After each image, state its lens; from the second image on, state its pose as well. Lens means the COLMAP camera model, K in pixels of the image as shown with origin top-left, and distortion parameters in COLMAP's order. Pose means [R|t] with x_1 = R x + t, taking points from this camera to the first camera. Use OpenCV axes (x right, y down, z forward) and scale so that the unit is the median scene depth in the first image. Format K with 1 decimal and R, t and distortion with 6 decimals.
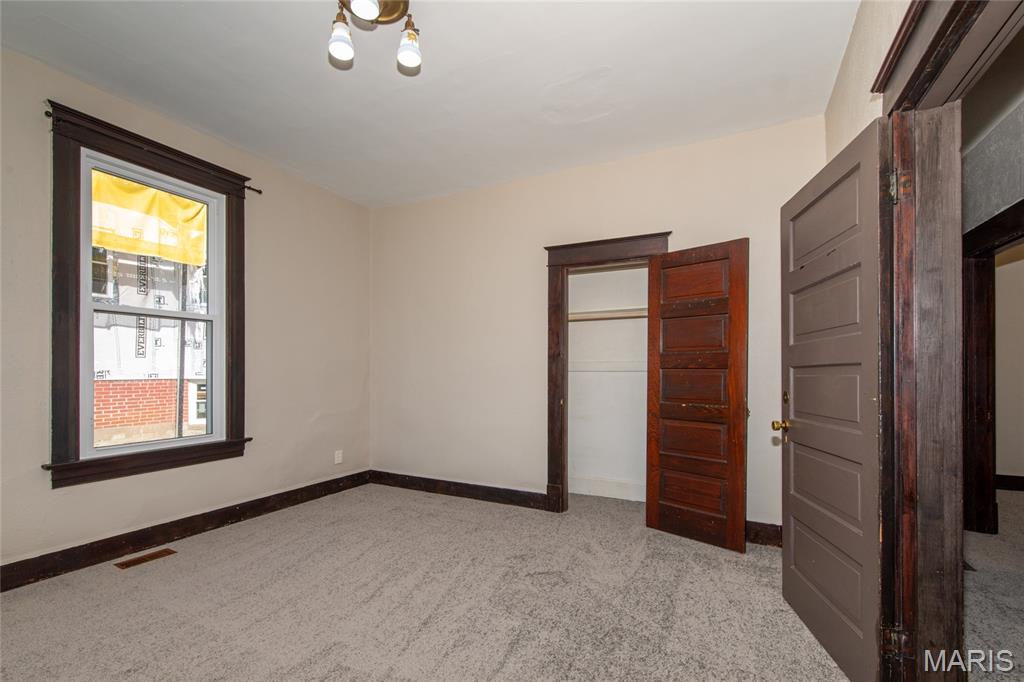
lens RADIAL K [[464.8, 0, 508.6], [0, 464.8, 372.2], [0, 0, 1]] dist [0.000530, -0.000082]
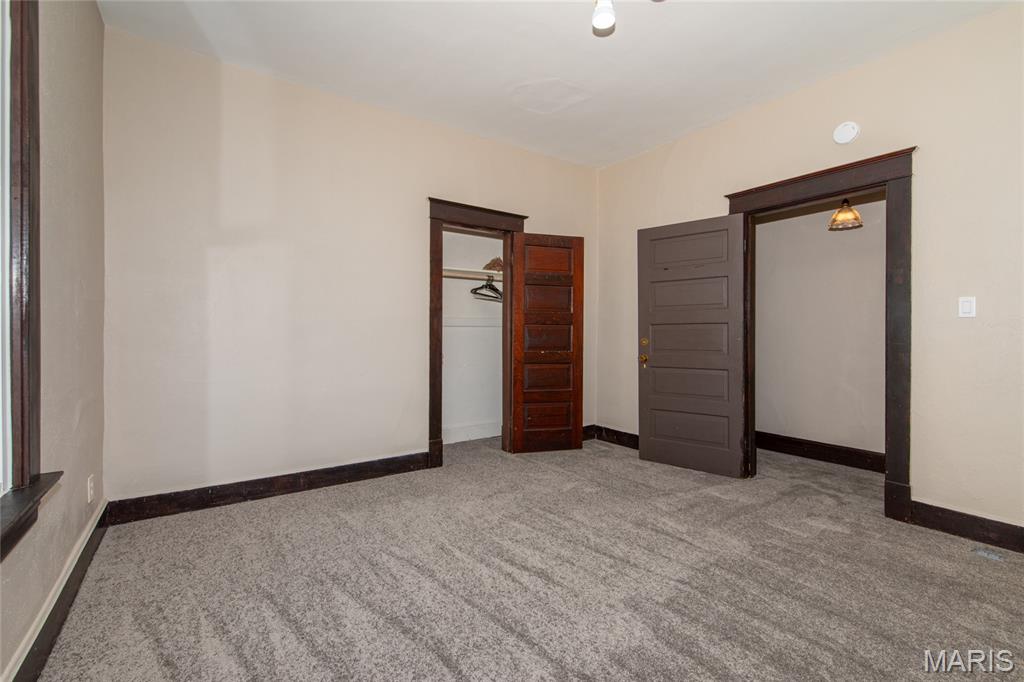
lens RADIAL K [[471.3, 0, 511.2], [0, 471.3, 329.4], [0, 0, 1]] dist [-0.001724, -0.000413]
pose [[0.446920, -0.002715, 0.894570, -0.819362], [-0.003923, 0.999980, 0.004995, 0.000538], [-0.894565, -0.005741, 0.446900, 0.459211]]
